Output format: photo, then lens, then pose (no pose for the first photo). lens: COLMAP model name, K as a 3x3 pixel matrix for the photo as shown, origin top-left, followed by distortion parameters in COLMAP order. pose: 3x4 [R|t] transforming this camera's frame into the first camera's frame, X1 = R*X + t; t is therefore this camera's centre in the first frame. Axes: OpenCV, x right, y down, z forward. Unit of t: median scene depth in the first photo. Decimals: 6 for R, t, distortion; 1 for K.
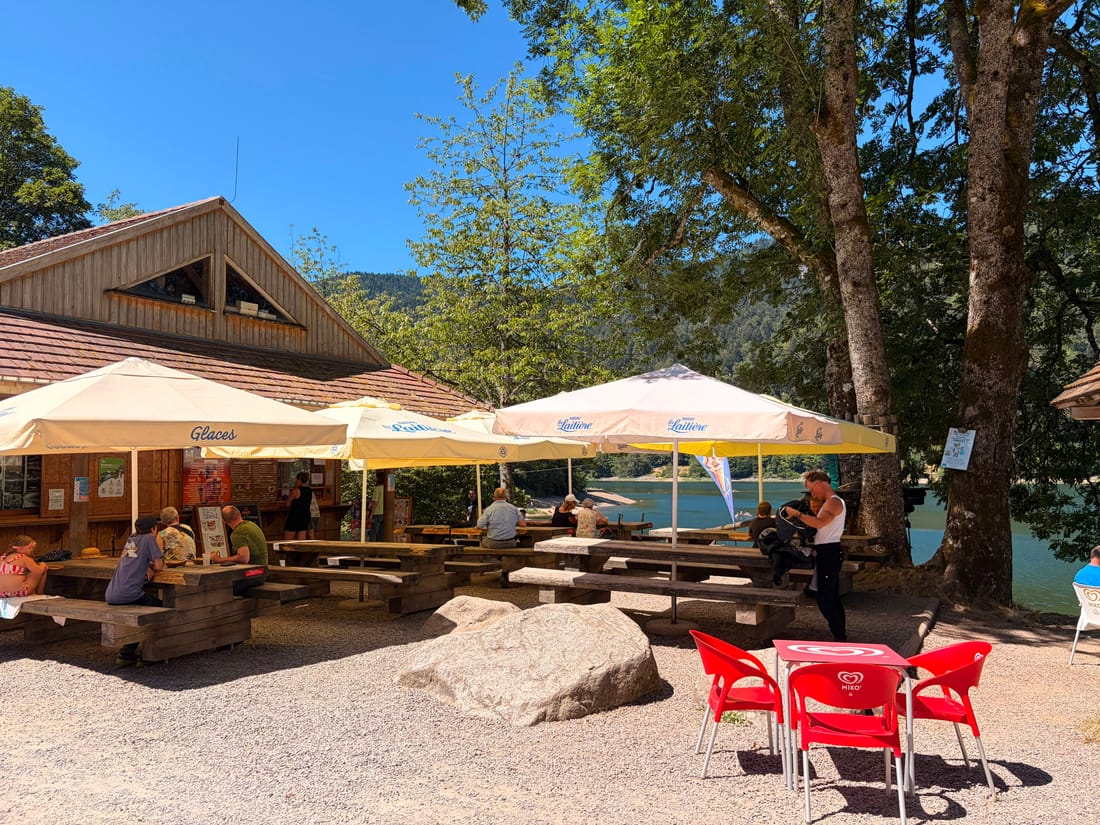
lens RADIAL K [[816.4, 0, 557.6], [0, 816.4, 421.9], [0, 0, 1]] dist [0.048209, -0.052299]
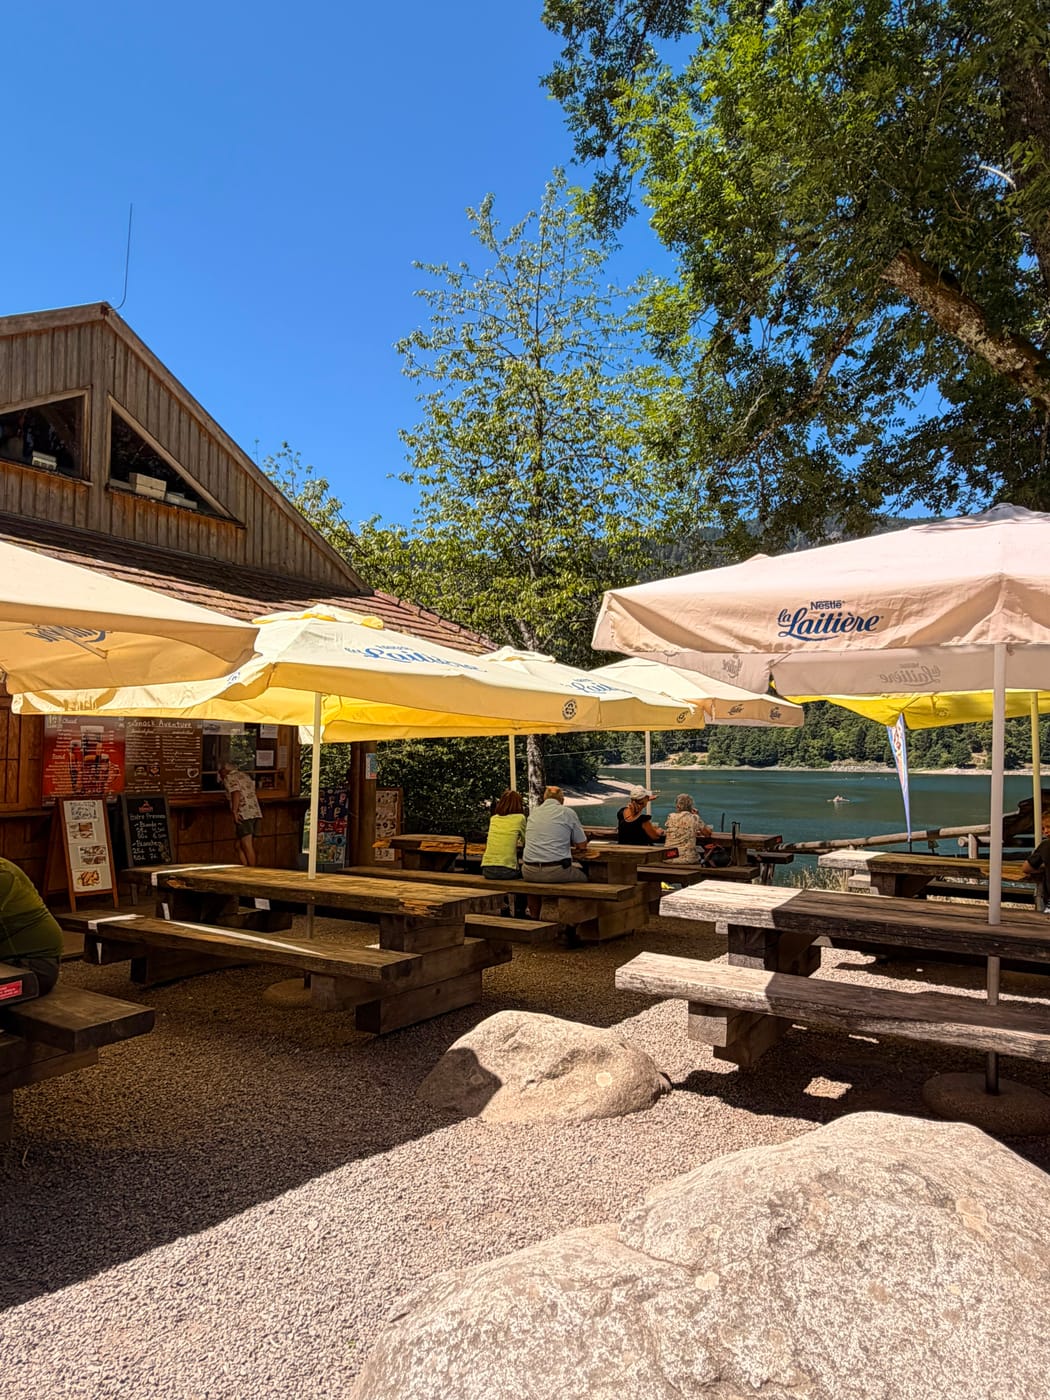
lens RADIAL K [[891.7, 0, 531.1], [0, 891.7, 707.8], [0, 0, 1]] dist [0.003314, 0.000973]
pose [[0.999351, 0.010665, -0.034397, -0.060144], [-0.010449, 0.999925, 0.006445, 0.025378], [0.034463, -0.006082, 0.999387, 0.336885]]
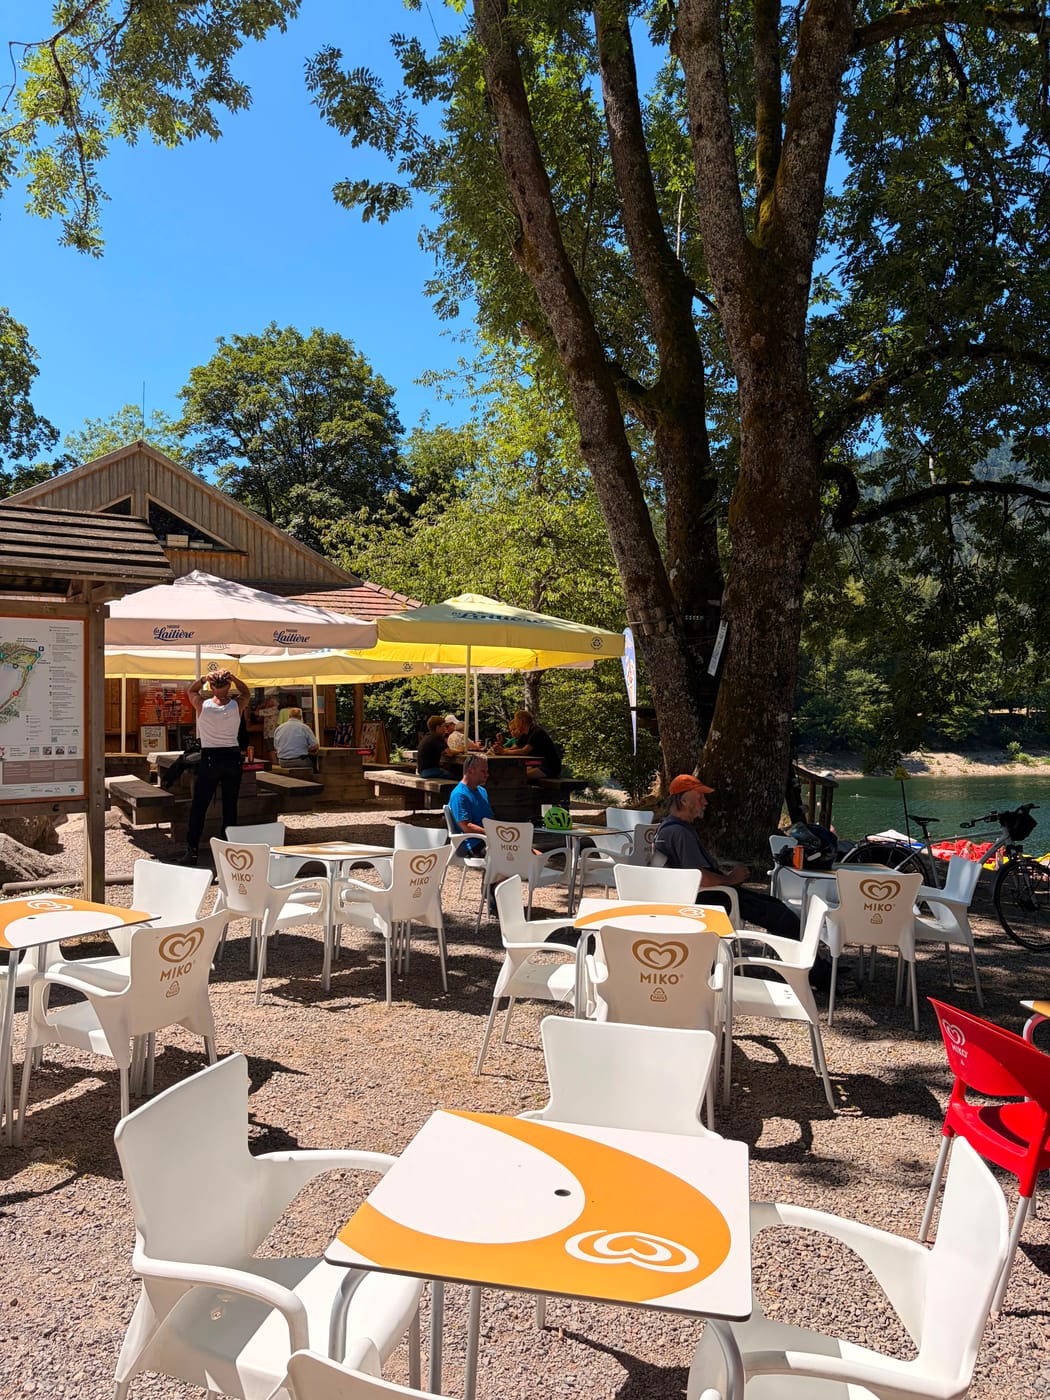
lens RADIAL K [[1039.1, 0, 529.4], [0, 1039.1, 704.8], [0, 0, 1]] dist [0.048209, -0.052299]
pose [[0.842350, -0.007413, -0.538880, 0.767205], [0.036994, 0.998342, 0.044093, 0.032549], [0.537659, -0.057077, 0.841228, 0.098021]]
